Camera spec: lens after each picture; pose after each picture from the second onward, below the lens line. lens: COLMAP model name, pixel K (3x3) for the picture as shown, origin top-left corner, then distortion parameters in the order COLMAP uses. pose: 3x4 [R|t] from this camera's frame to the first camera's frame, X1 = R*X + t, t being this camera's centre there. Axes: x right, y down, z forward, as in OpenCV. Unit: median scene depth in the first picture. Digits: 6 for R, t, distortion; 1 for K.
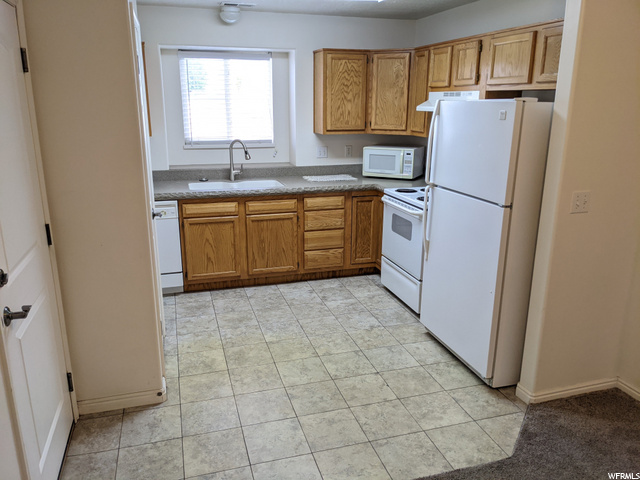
lens RADIAL K [[506.5, 0, 320.5], [0, 506.5, 247.0], [0, 0, 1]] dist [0.082751, -0.113938]
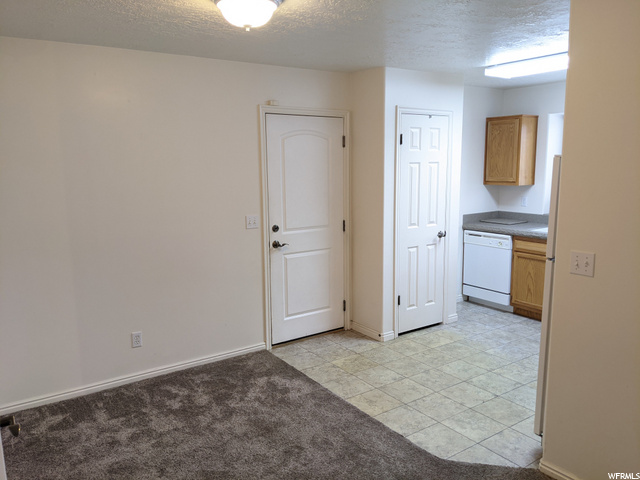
lens RADIAL K [[506.5, 0, 320.5], [0, 506.5, 247.0], [0, 0, 1]] dist [0.082751, -0.113938]
pose [[0.302046, 0.151466, -0.941183, 0.896105], [-0.250689, 0.965168, 0.074874, -0.048124], [0.919741, 0.213329, 0.329496, 0.185934]]
